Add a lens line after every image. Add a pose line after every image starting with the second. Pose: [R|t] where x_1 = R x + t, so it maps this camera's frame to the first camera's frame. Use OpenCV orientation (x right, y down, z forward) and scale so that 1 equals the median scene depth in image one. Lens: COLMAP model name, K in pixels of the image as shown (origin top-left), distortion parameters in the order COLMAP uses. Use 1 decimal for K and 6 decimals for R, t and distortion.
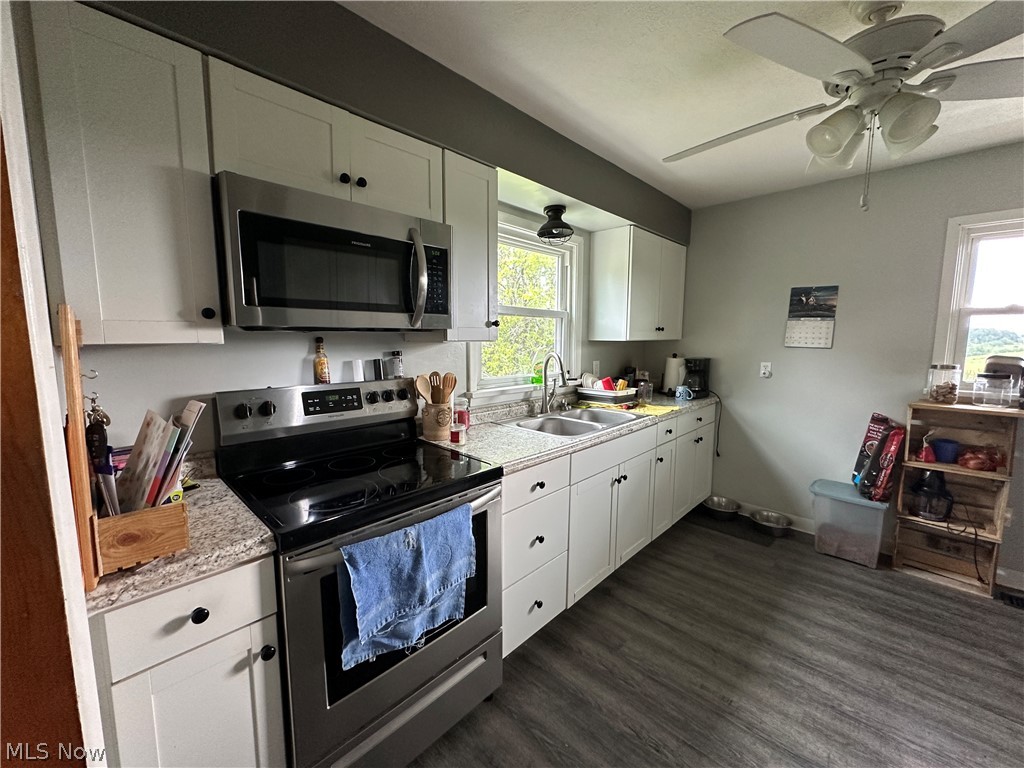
lens RADIAL K [[408.4, 0, 512.6], [0, 408.4, 383.5], [0, 0, 1]] dist [-0.006545, 0.000364]
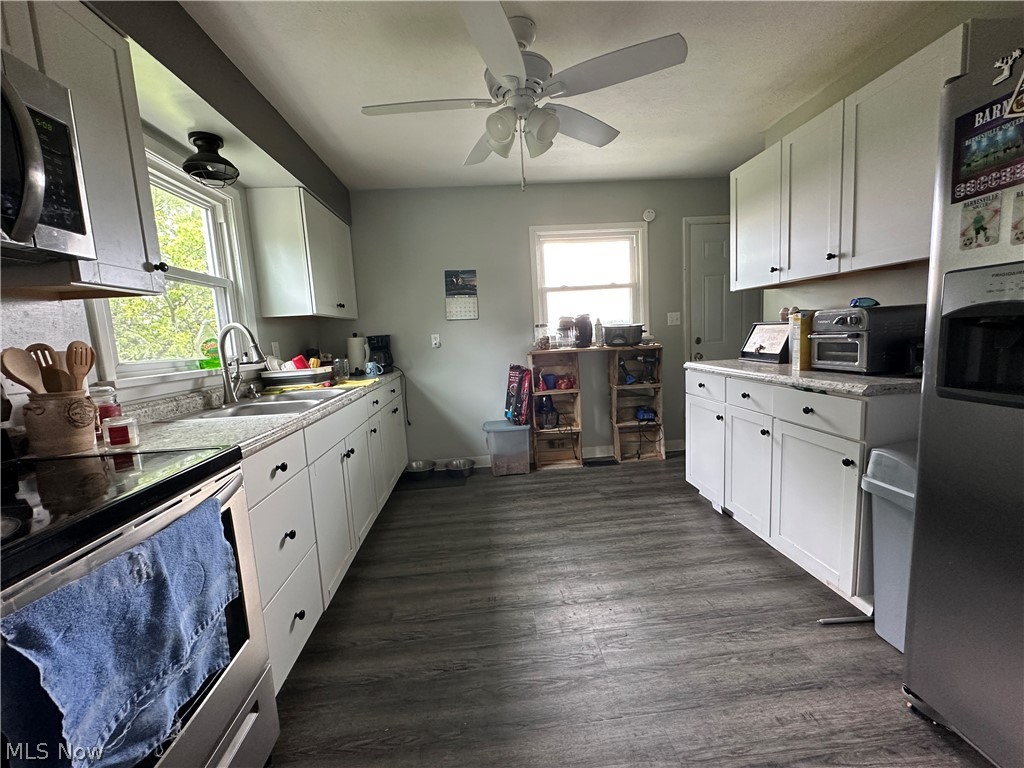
lens RADIAL K [[408.4, 0, 512.6], [0, 408.4, 383.5], [0, 0, 1]] dist [-0.006545, 0.000364]
pose [[0.659823, -0.131764, 0.739779, -0.147179], [0.144249, 0.988406, 0.047390, 0.082340], [-0.737446, 0.075443, 0.671179, 0.084362]]
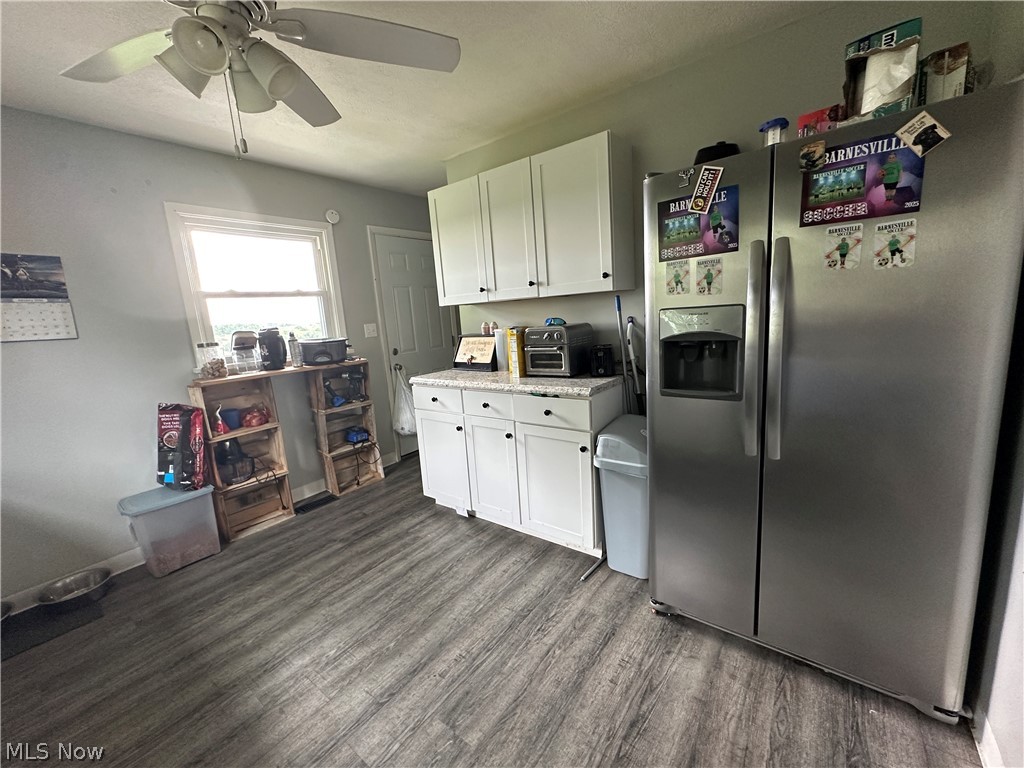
lens RADIAL K [[408.4, 0, 512.6], [0, 408.4, 383.5], [0, 0, 1]] dist [-0.006545, 0.000364]
pose [[-0.120851, -0.164057, 0.979020, -0.106422], [0.180466, 0.966183, 0.184182, 0.004833], [-0.976129, 0.198938, -0.087157, 0.324987]]
